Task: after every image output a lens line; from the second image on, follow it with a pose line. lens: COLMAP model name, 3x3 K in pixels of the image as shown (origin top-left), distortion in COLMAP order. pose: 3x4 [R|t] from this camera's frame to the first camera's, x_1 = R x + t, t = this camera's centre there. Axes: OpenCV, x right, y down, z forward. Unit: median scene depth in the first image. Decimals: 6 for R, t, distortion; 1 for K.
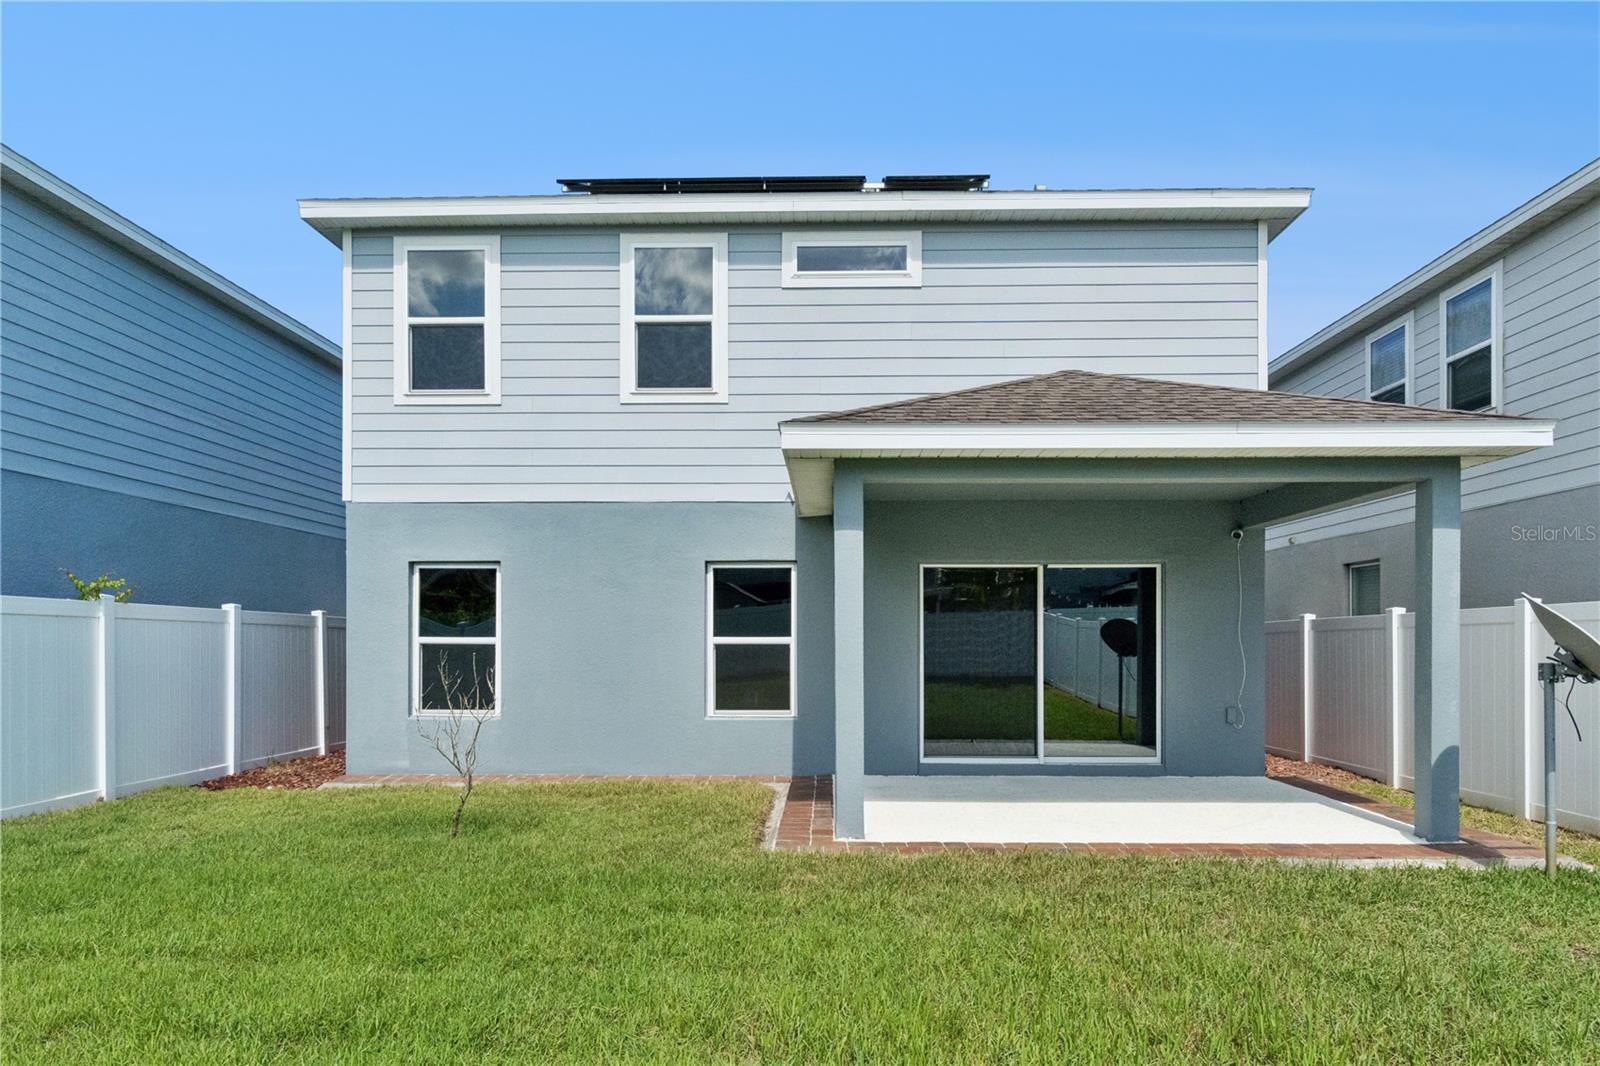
lens RADIAL K [[956.8, 0, 800.3], [0, 956.8, 638.4], [0, 0, 1]] dist [-0.004429, -0.001089]
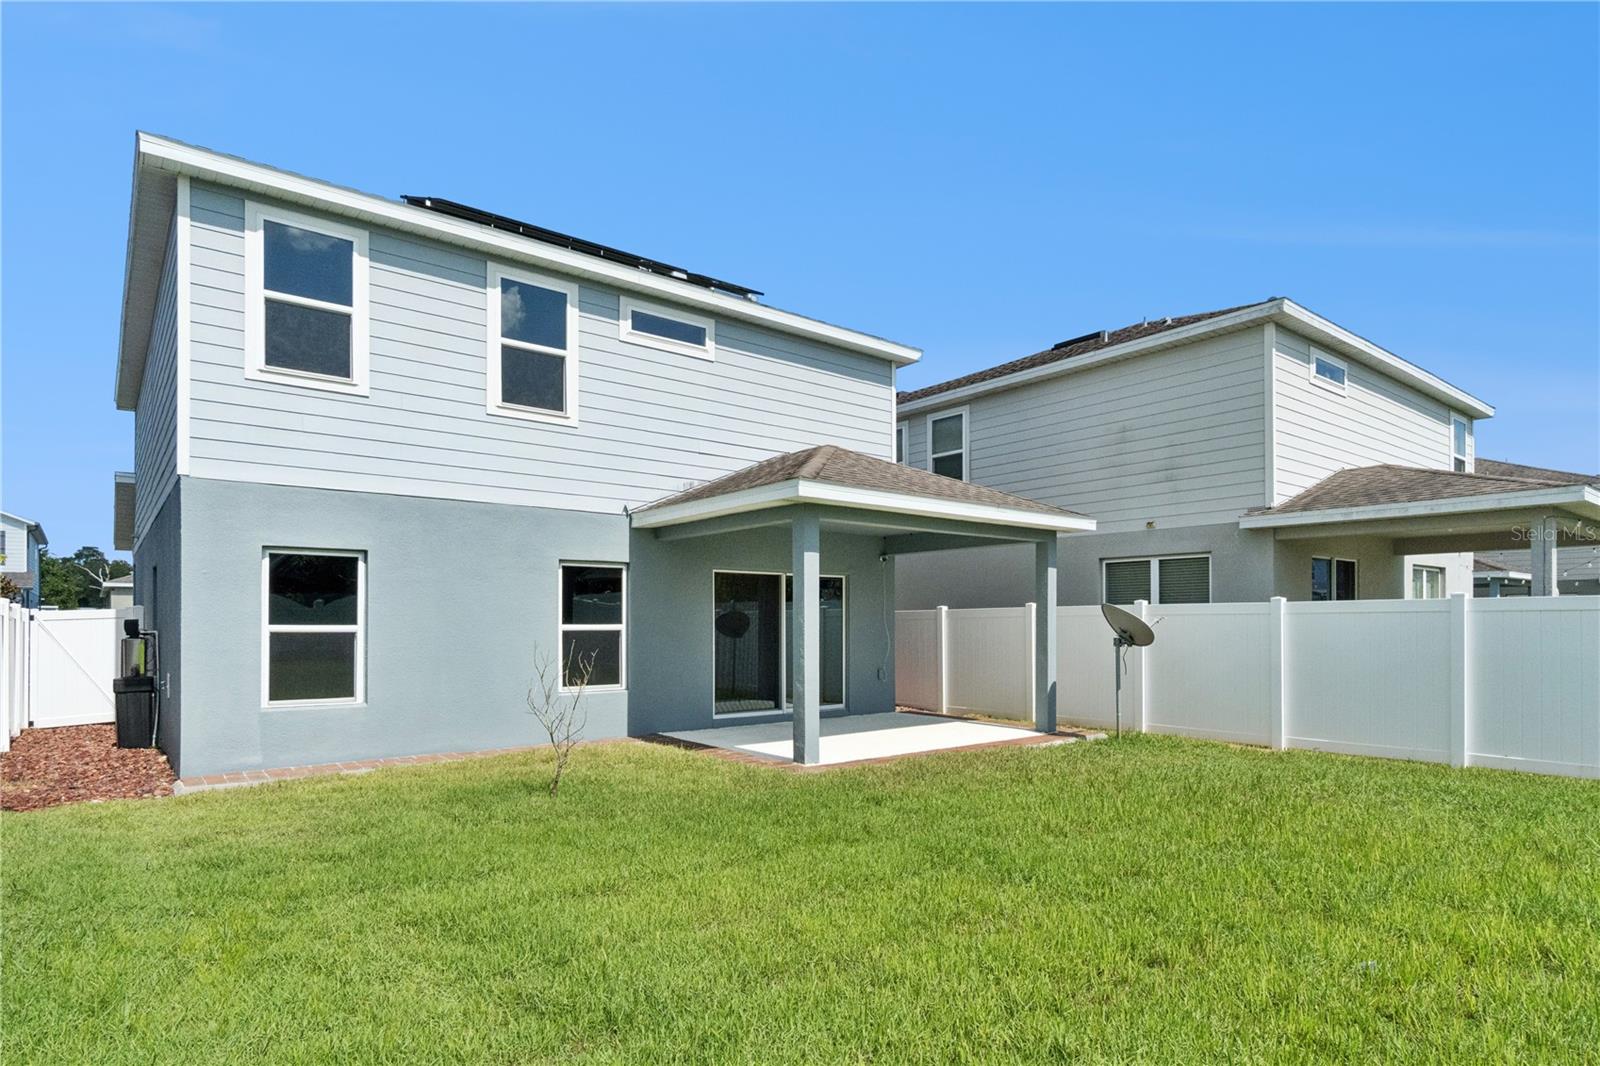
lens RADIAL K [[866.6, 0, 773.0], [0, 866.6, 611.3], [0, 0, 1]] dist [0.000821, -0.002123]
pose [[0.777052, 0.008408, 0.629381, -0.558850], [0.001948, 0.999874, -0.015763, -0.000462], [-0.629434, 0.013474, 0.776937, 0.013906]]
